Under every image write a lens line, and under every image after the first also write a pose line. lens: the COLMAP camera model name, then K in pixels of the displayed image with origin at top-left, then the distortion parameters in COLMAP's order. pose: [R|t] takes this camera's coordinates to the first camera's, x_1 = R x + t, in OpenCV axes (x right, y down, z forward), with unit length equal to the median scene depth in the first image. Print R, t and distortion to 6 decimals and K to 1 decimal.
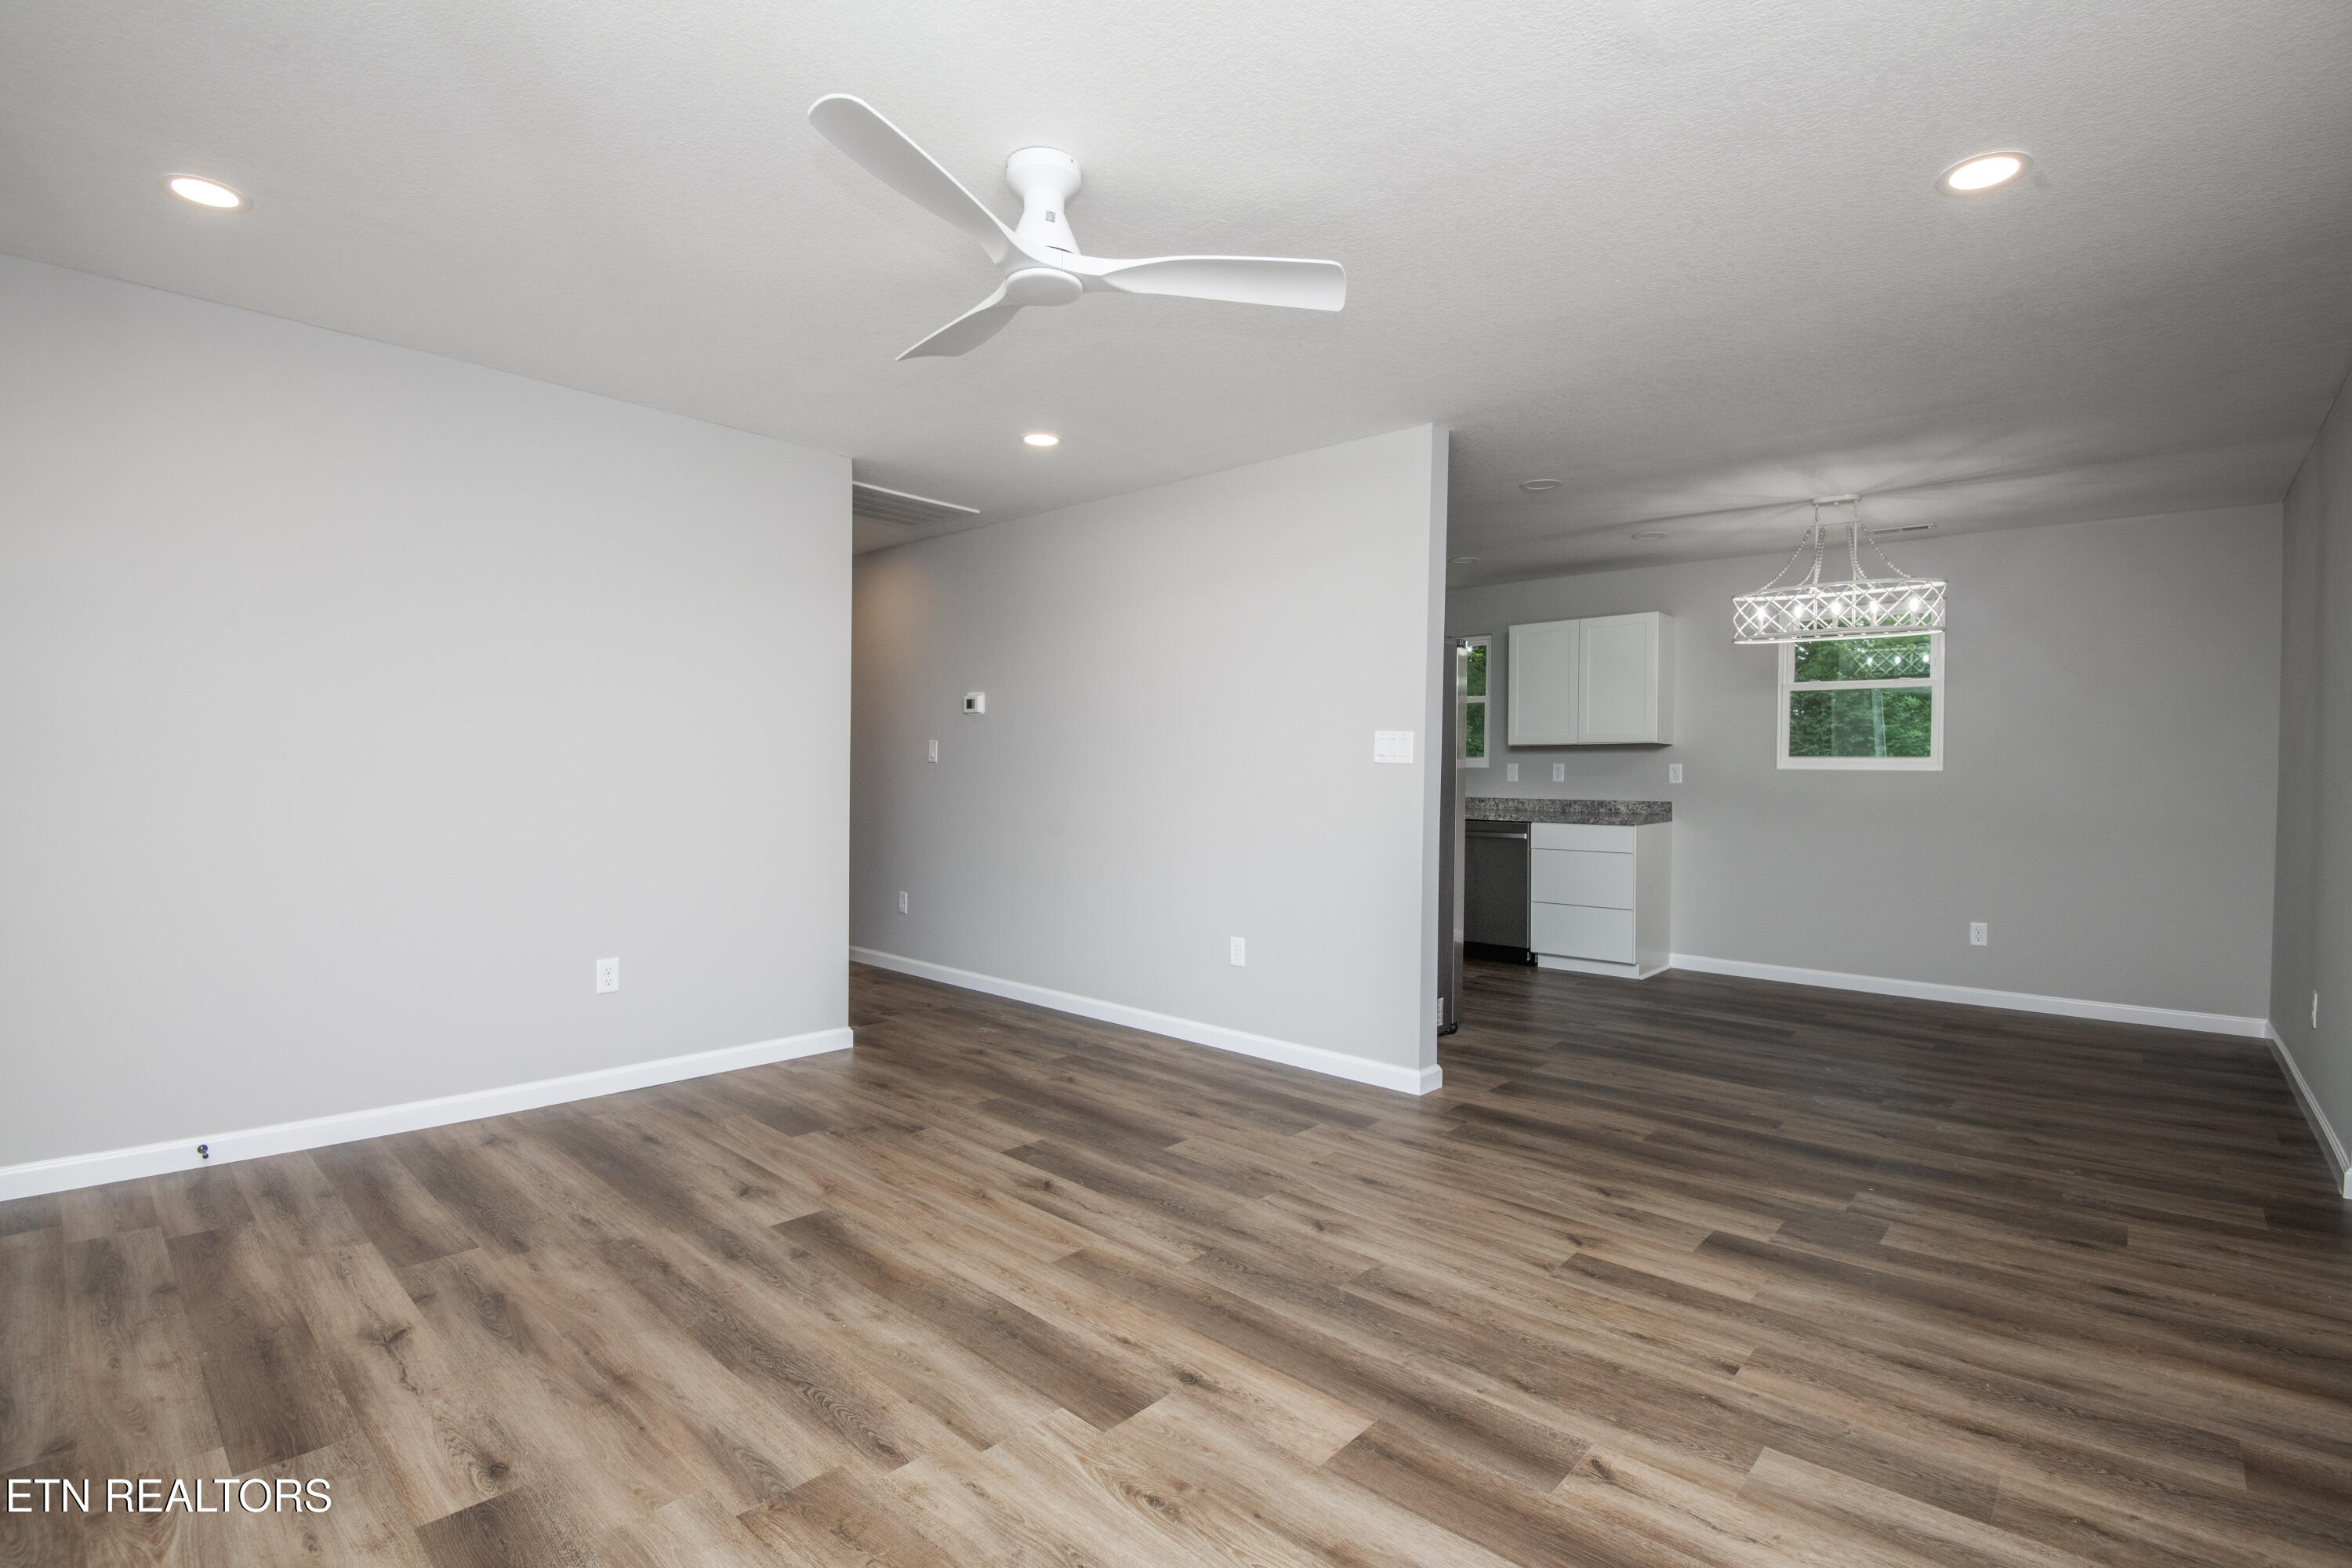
lens RADIAL K [[1086.3, 0, 1186.7], [0, 1086.3, 779.5], [0, 0, 1]] dist [-0.008217, -0.023141]
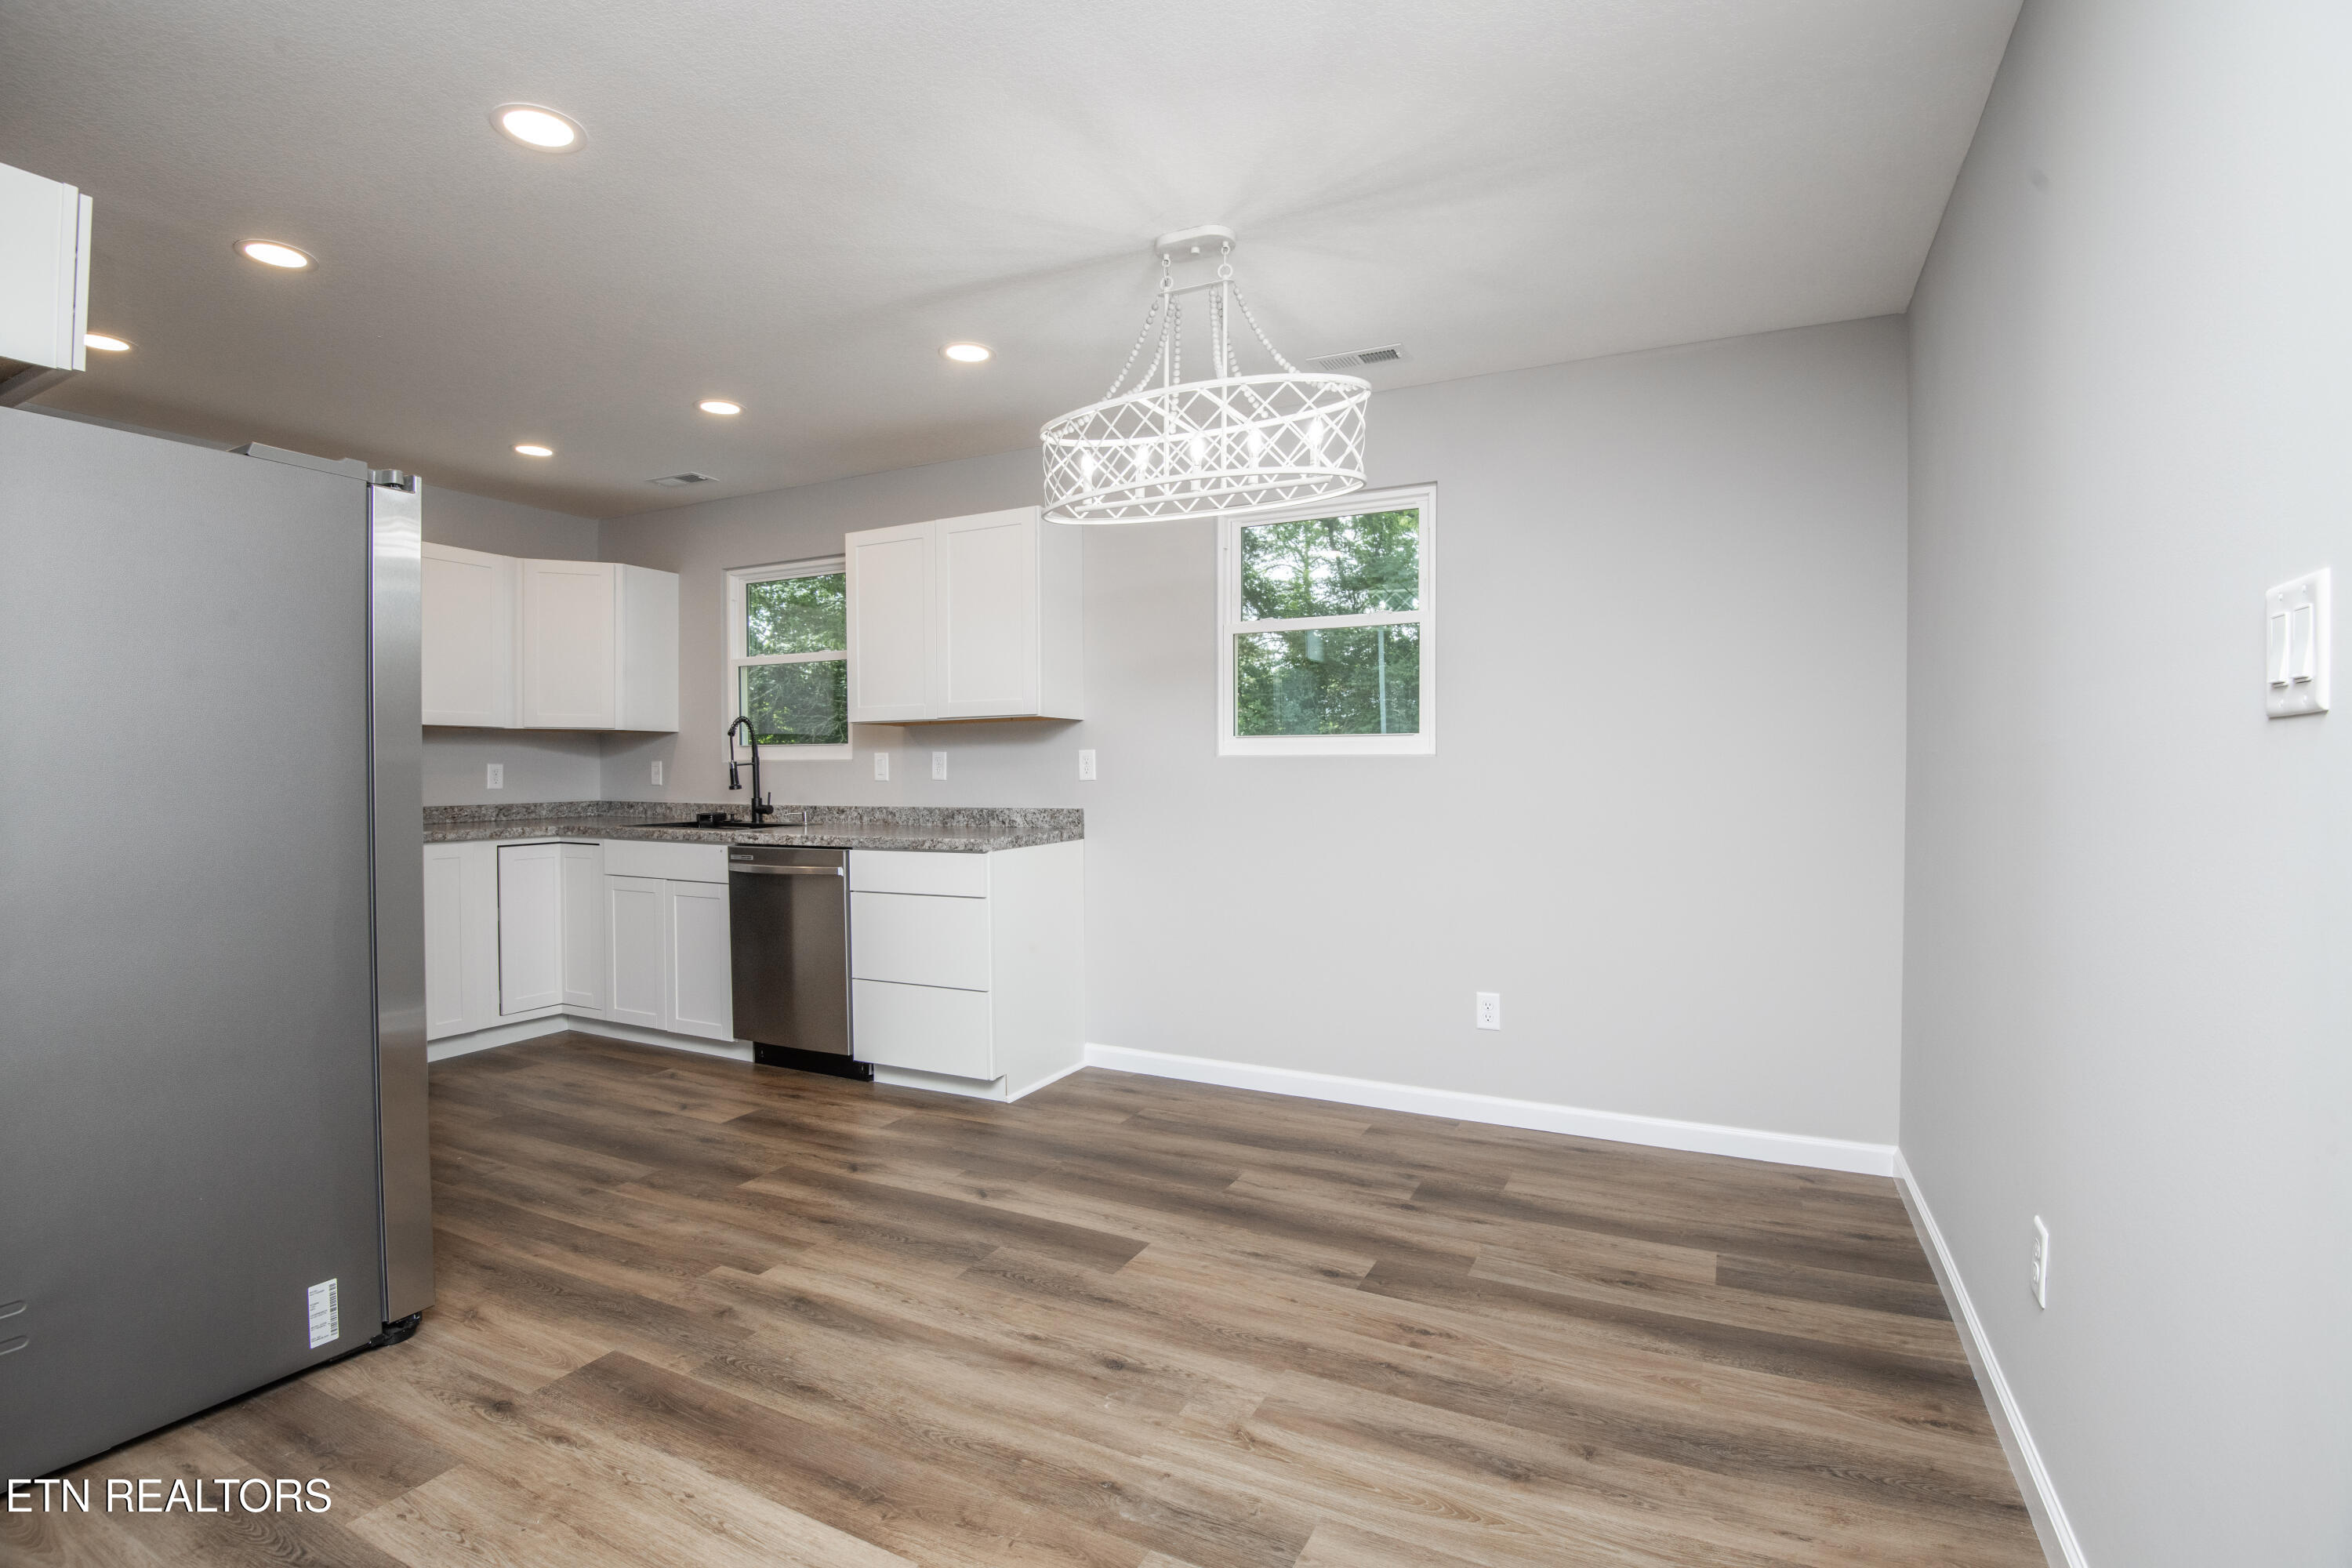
lens RADIAL K [[1086.3, 0, 1186.7], [0, 1086.3, 779.5], [0, 0, 1]] dist [-0.008217, -0.023141]
pose [[0.965348, -0.016670, 0.260431, 0.684221], [0.016686, 0.999858, 0.002151, 0.005590], [-0.260430, 0.002269, 0.965490, 0.723337]]
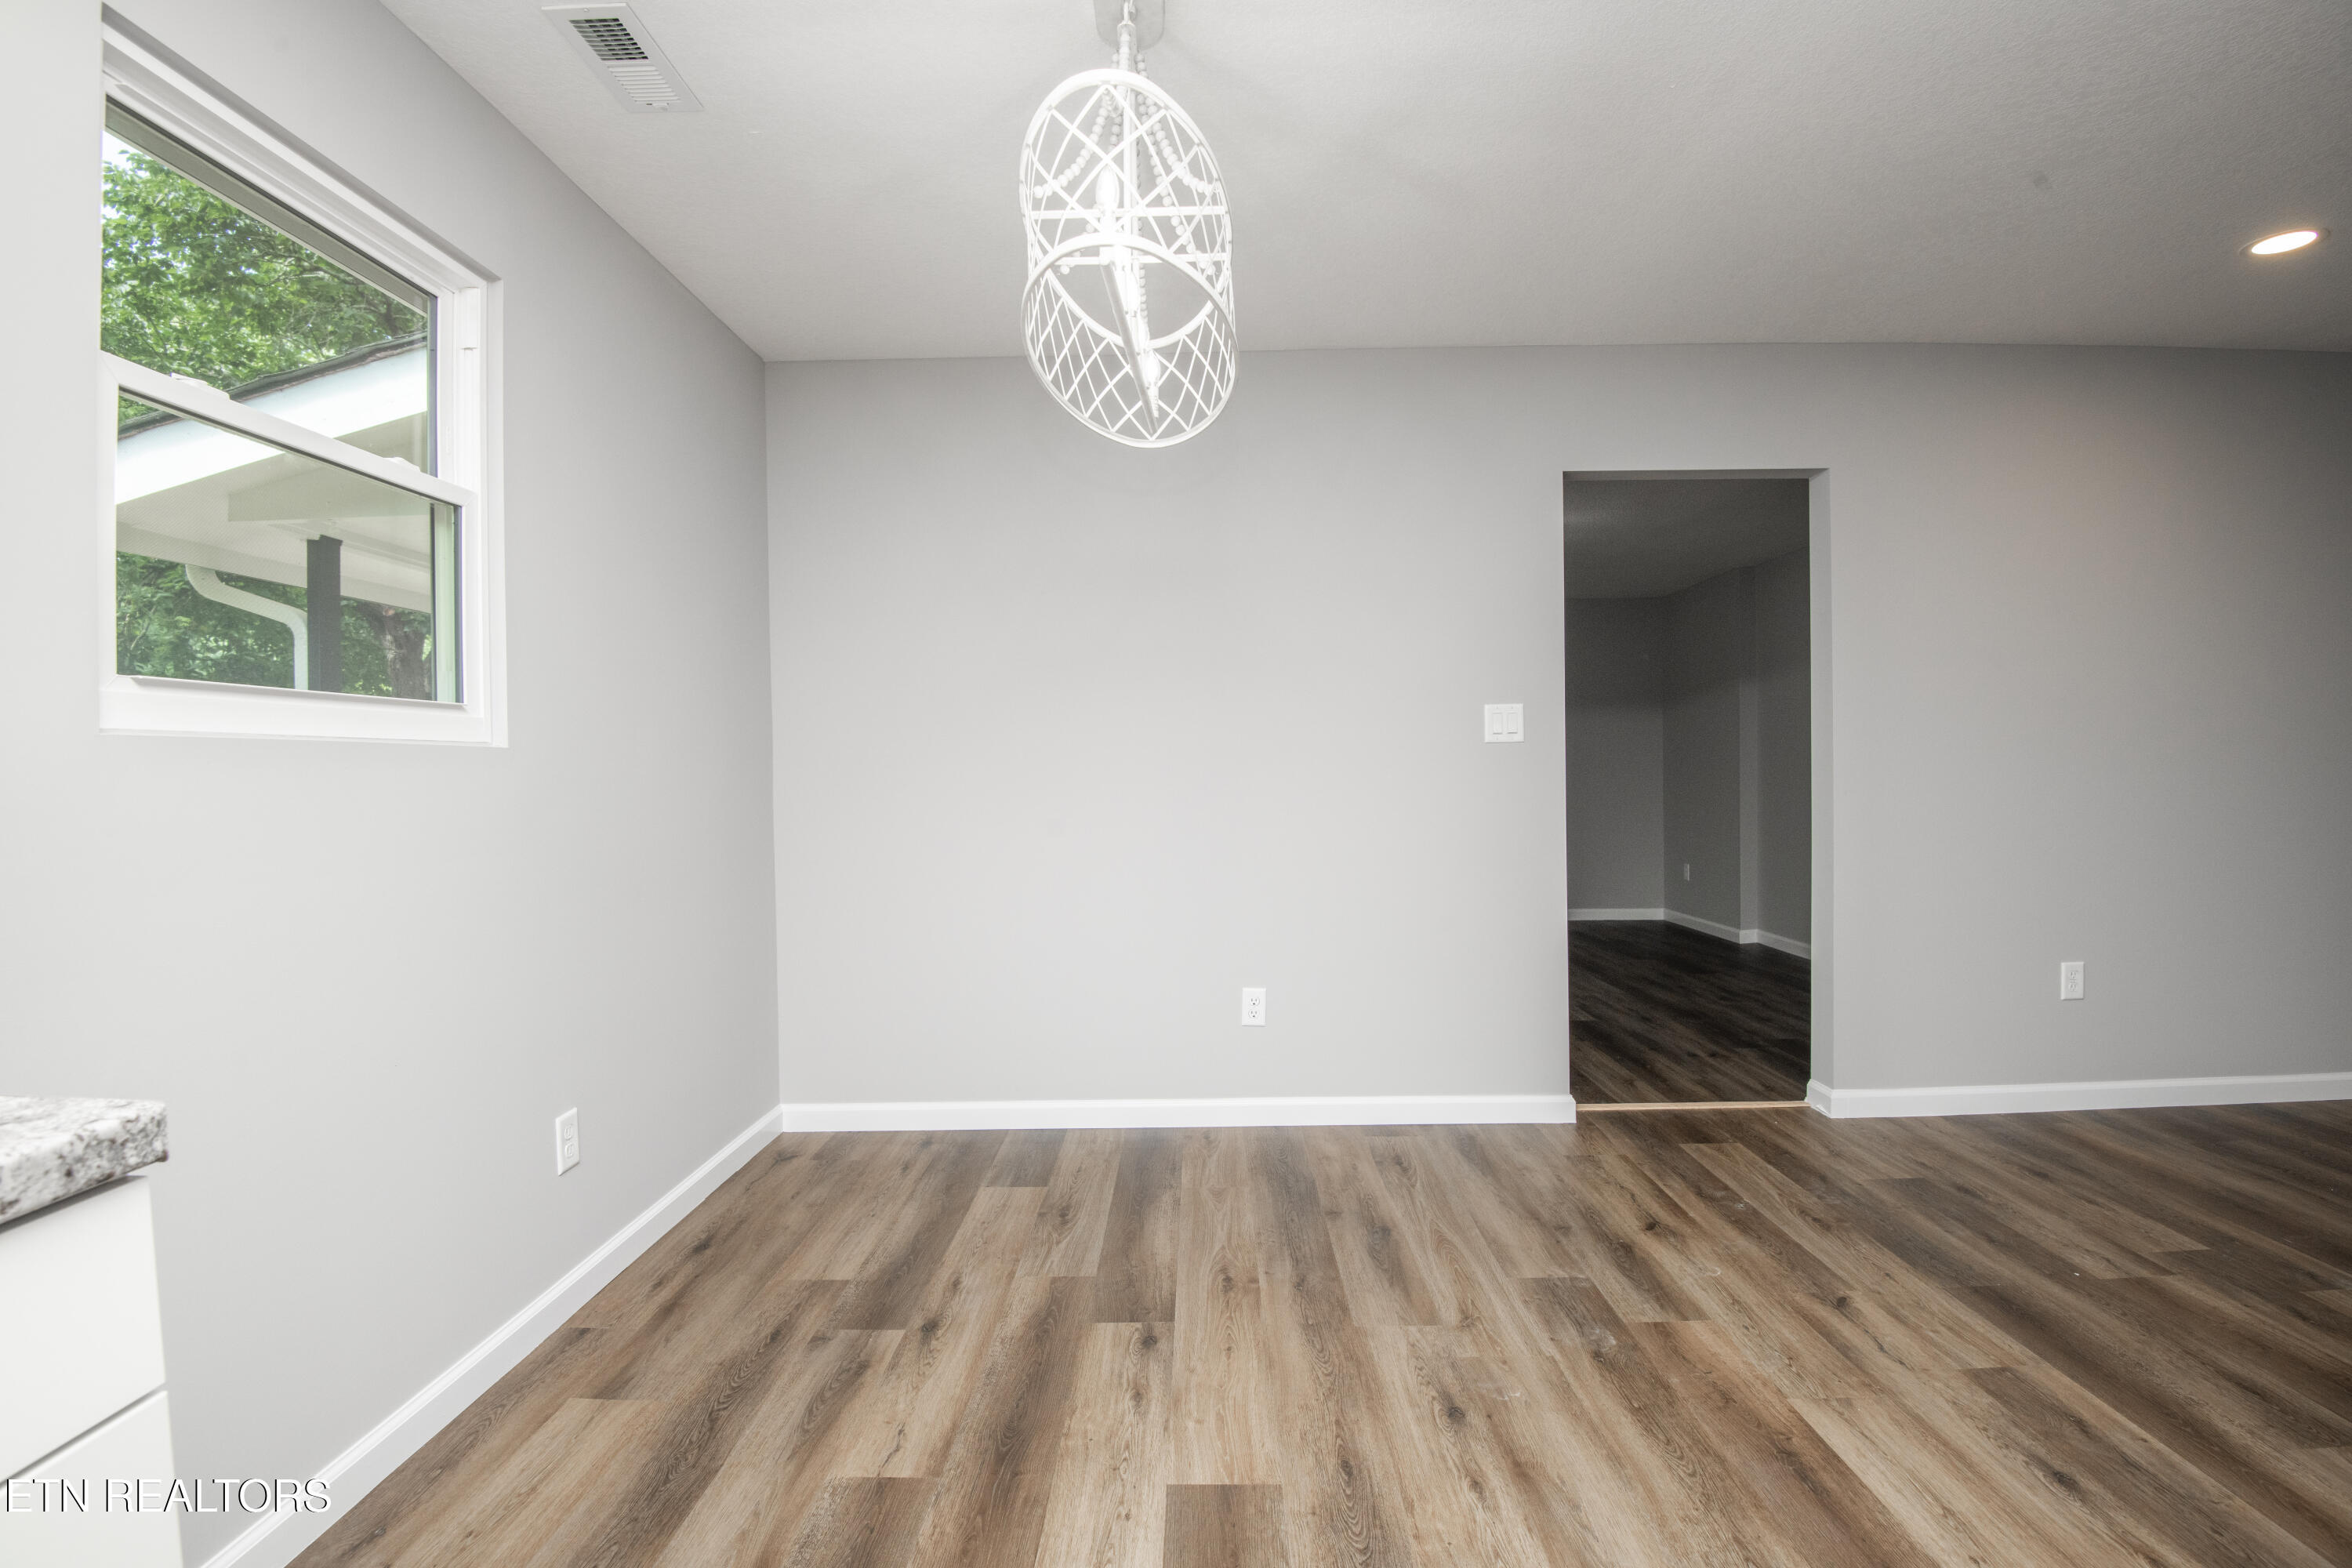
lens RADIAL K [[1091.7, 0, 1191.3], [0, 1091.7, 782.3], [0, 0, 1]] dist [-0.022367, -0.014679]
pose [[-0.657973, -0.015266, 0.752887, 0.463915], [0.014535, 0.999351, 0.032966, -0.004659], [-0.752901, 0.032634, -0.657324, 1.850565]]
